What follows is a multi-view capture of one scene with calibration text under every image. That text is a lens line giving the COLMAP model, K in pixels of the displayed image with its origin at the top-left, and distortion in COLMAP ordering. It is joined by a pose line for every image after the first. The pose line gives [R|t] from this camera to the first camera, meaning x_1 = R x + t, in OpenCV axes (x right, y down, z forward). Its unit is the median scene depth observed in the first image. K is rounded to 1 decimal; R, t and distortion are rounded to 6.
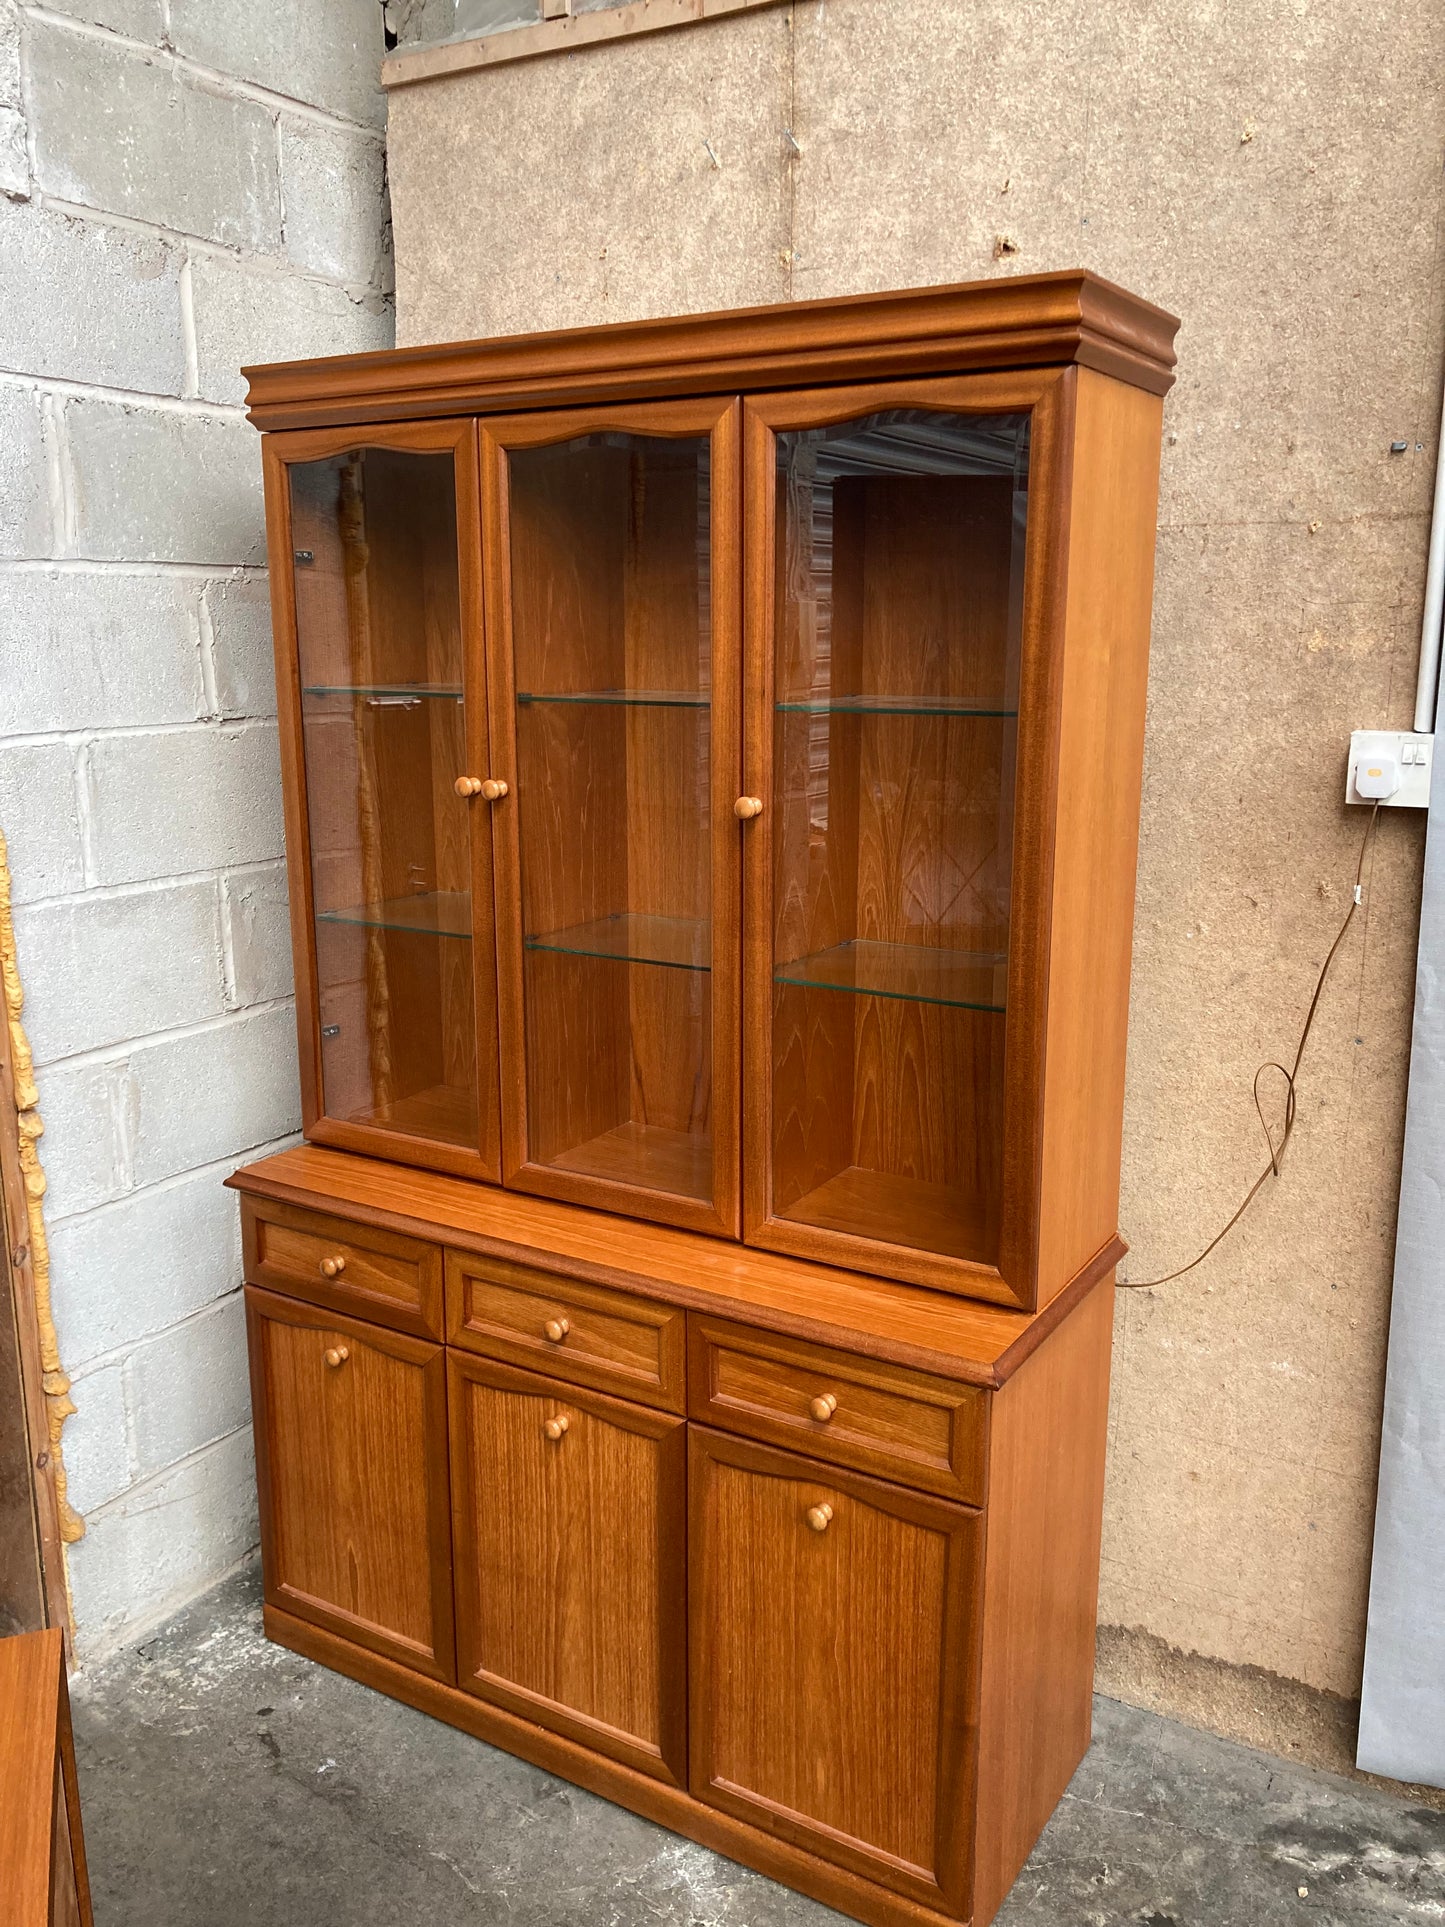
lens RADIAL K [[1582.7, 0, 715.4], [0, 1582.7, 957.1], [0, 0, 1]] dist [0.025547, -0.015651]
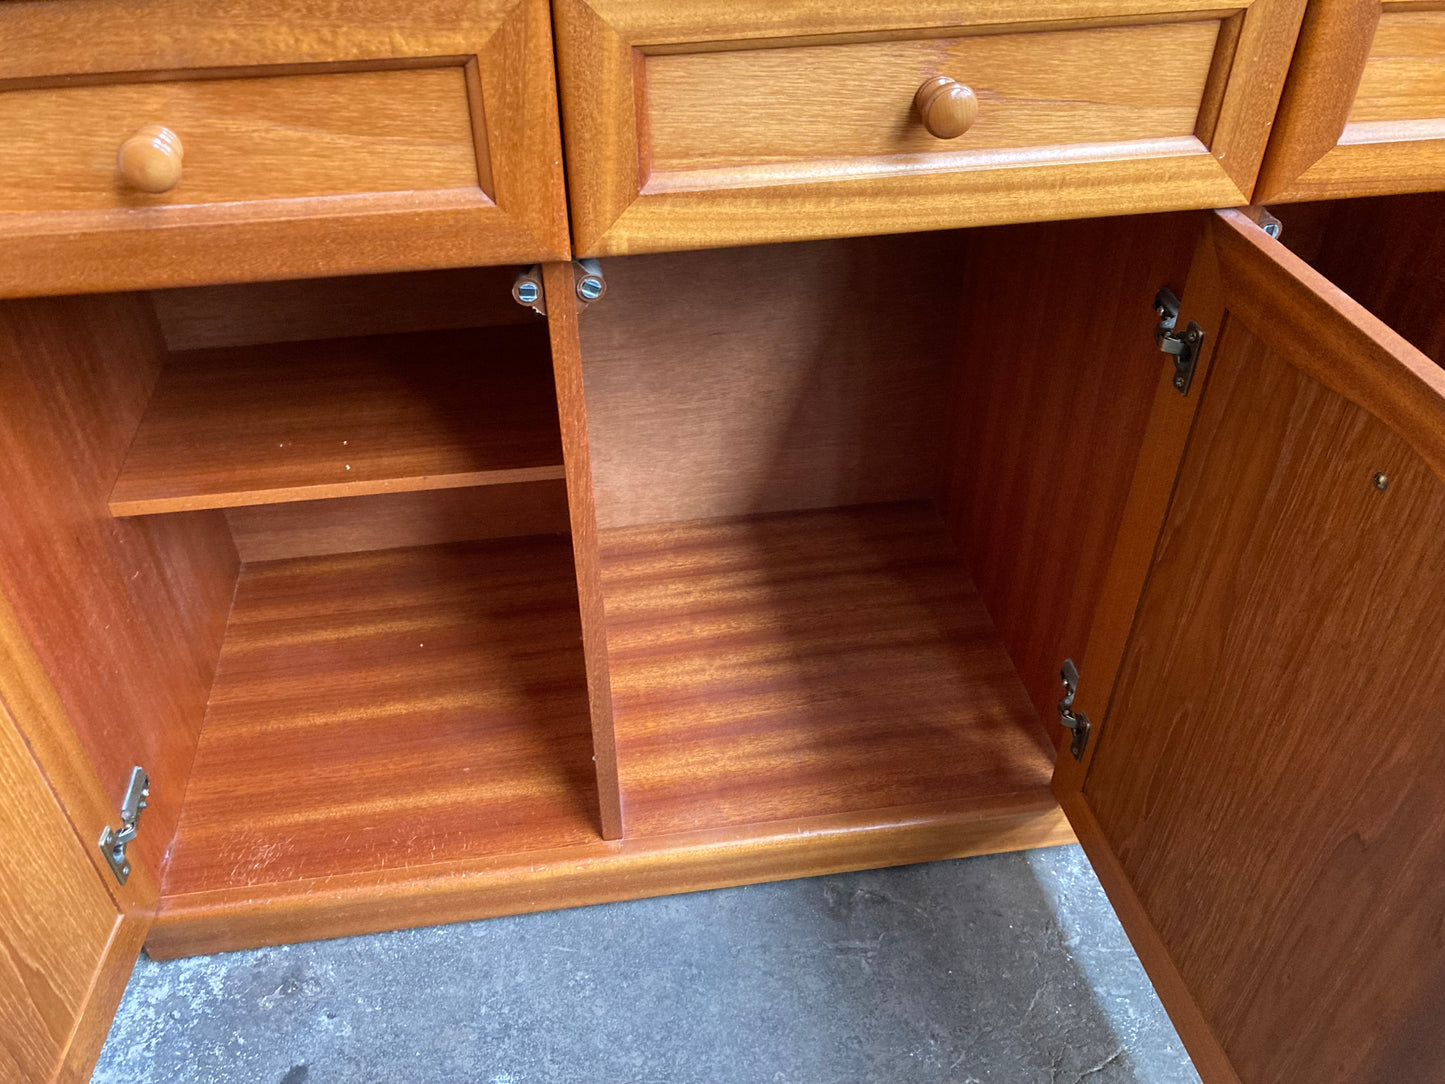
lens RADIAL K [[1186.8, 0, 703.7], [0, 1186.8, 536.4], [0, 0, 1]] dist [0.025547, -0.015651]
pose [[0.770180, -0.410761, 0.487954, -0.323217], [0.146047, 0.858271, 0.491976, 0.162363], [-0.620881, -0.307646, 0.721014, 0.751160]]
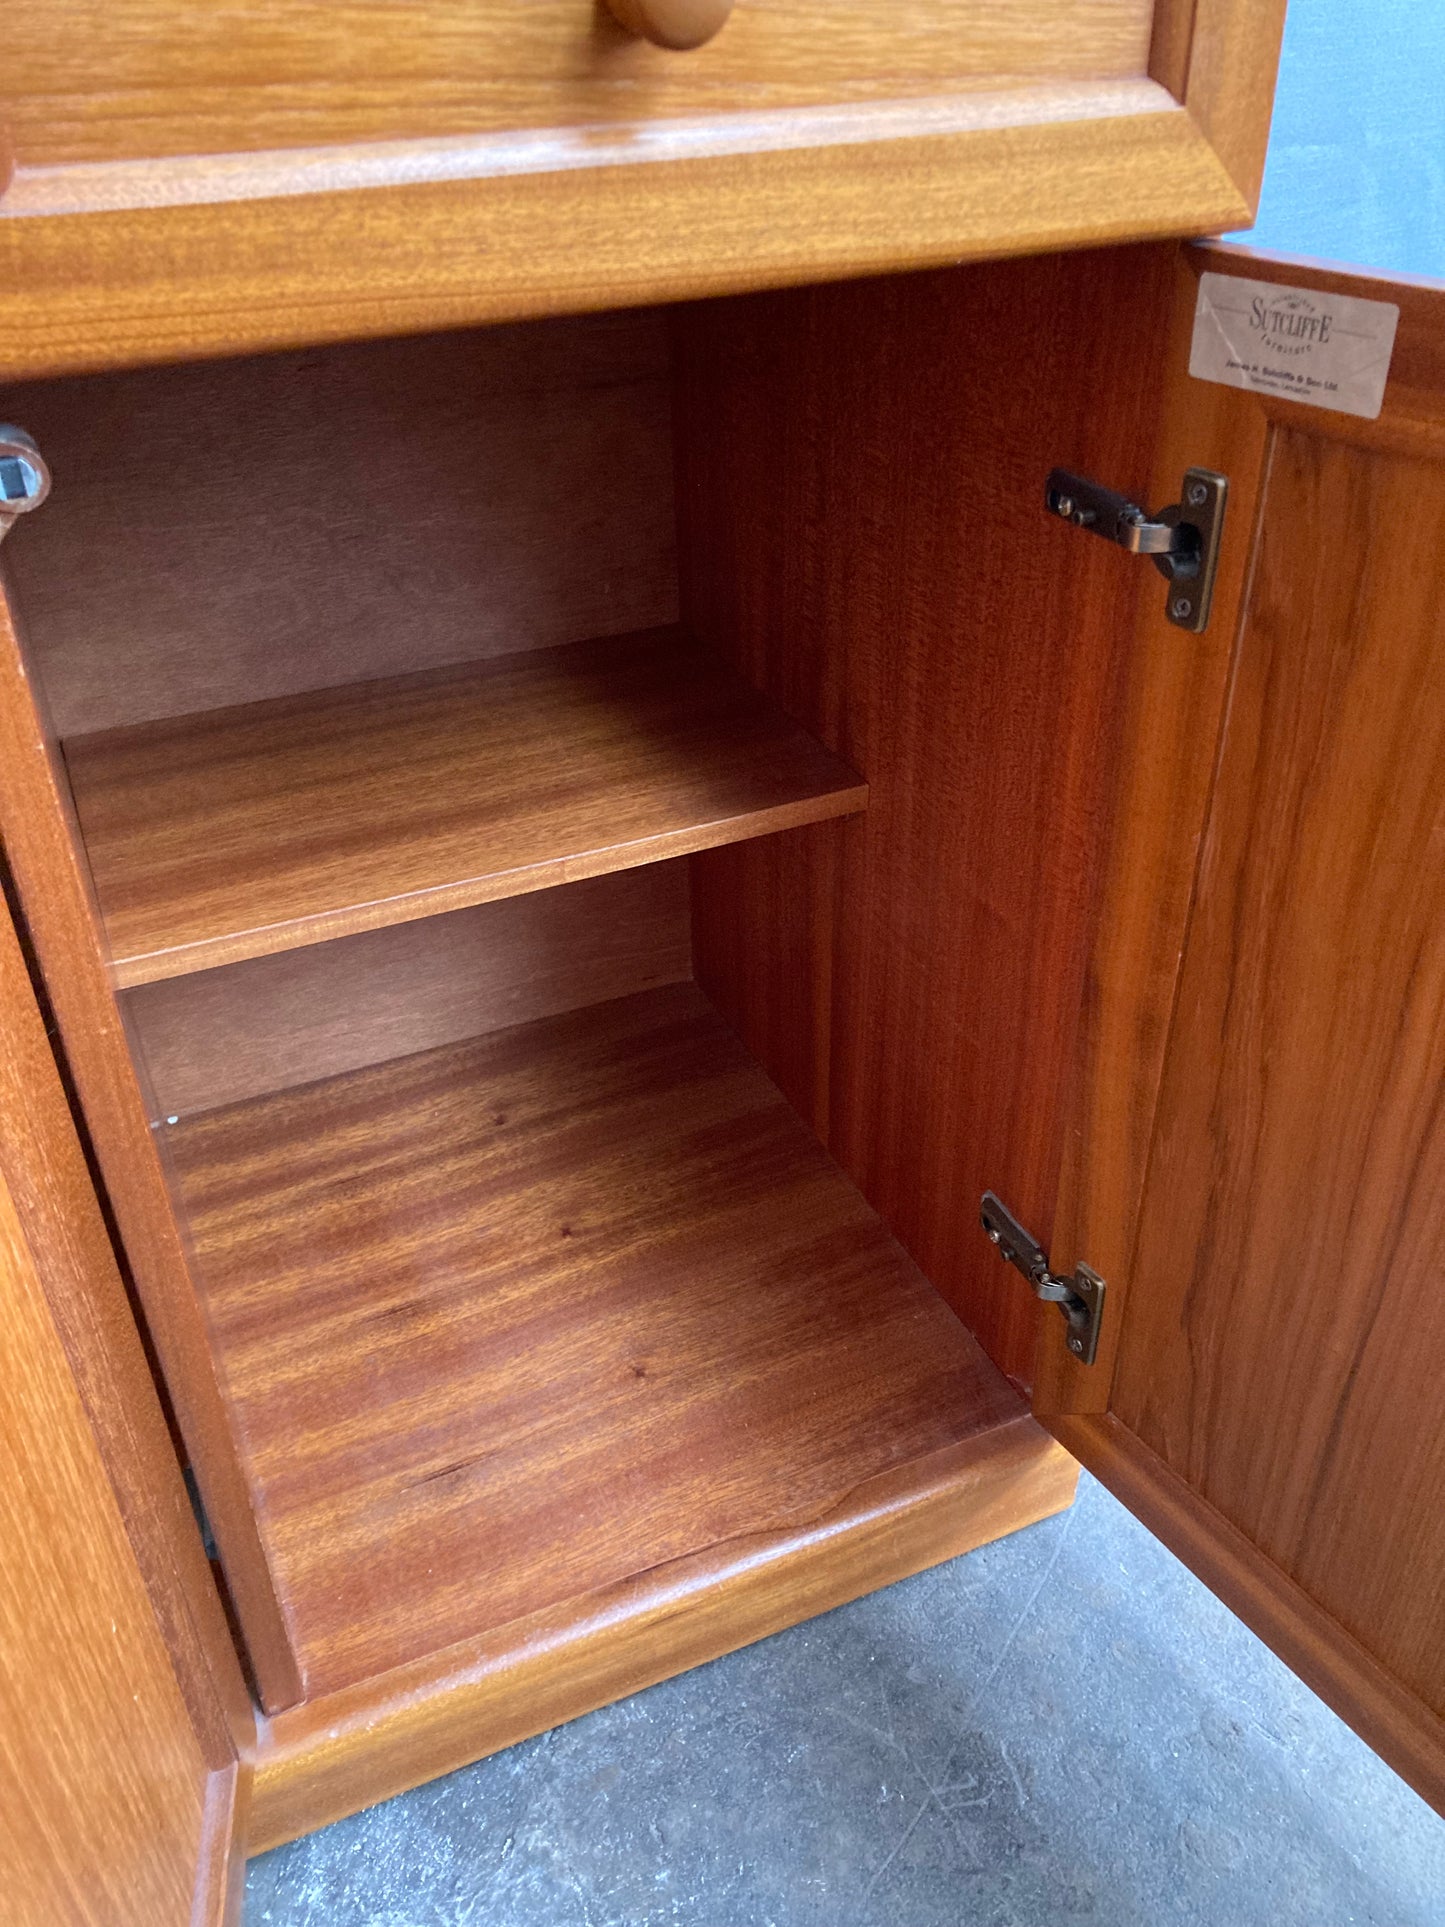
lens RADIAL K [[1582.7, 0, 722.2], [0, 1582.7, 956.8], [0, 0, 1]] dist [0.025547, -0.015651]
pose [[0.557072, -0.465797, 0.687534, -0.106371], [0.186778, 0.876955, 0.442791, 0.264153], [-0.809188, -0.118250, 0.575528, 0.748635]]
